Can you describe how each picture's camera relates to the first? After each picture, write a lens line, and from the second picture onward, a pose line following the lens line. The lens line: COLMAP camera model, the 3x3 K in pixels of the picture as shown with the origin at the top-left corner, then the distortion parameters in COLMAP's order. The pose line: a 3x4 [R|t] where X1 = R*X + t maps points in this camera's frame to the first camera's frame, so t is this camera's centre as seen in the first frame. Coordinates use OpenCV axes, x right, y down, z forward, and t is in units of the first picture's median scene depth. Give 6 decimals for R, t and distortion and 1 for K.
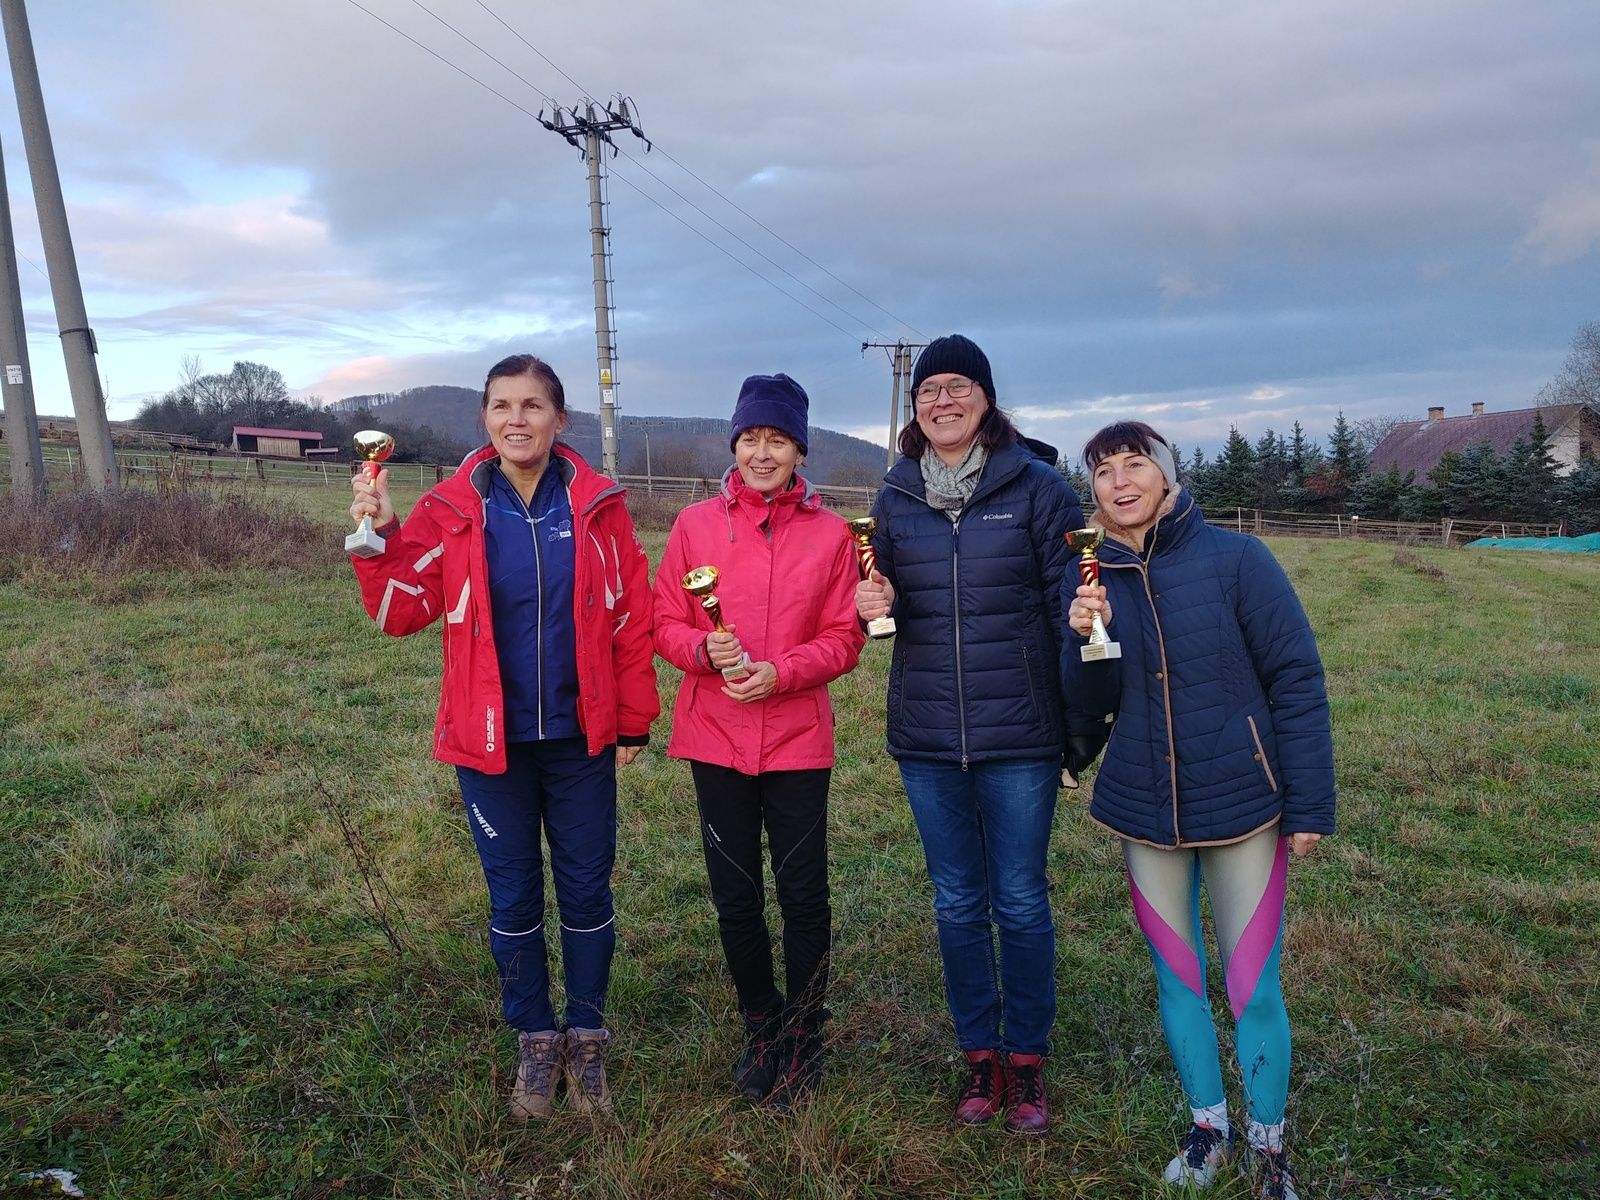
lens RADIAL K [[1390.9, 0, 794.4], [0, 1390.9, 610.0], [0, 0, 1]] dist [0.117675, -0.161103]
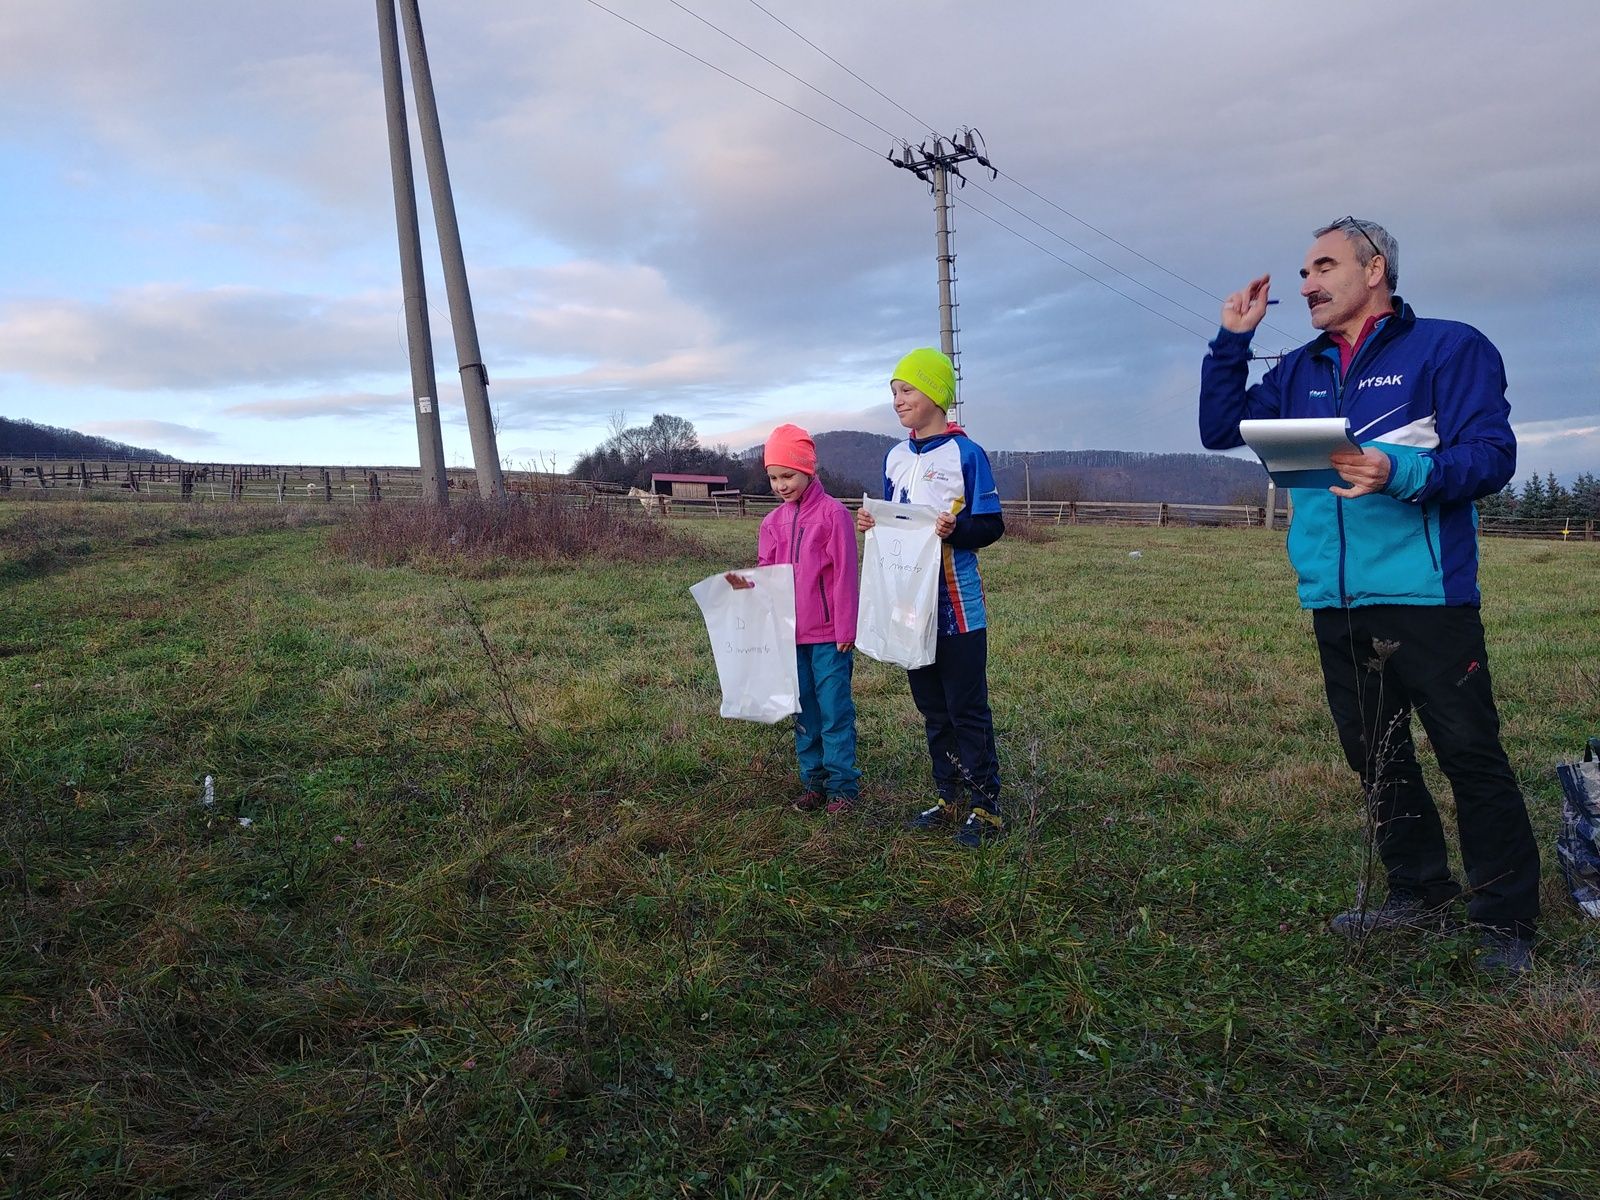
lens RADIAL K [[1392.6, 0, 798.4], [0, 1392.6, 599.9], [0, 0, 1]] dist [0.117814, -0.160708]
pose [[0.961842, -0.005305, -0.273554, 0.119137], [-0.003927, 0.999441, -0.033188, 0.056473], [0.273577, 0.032995, 0.961284, -0.073419]]
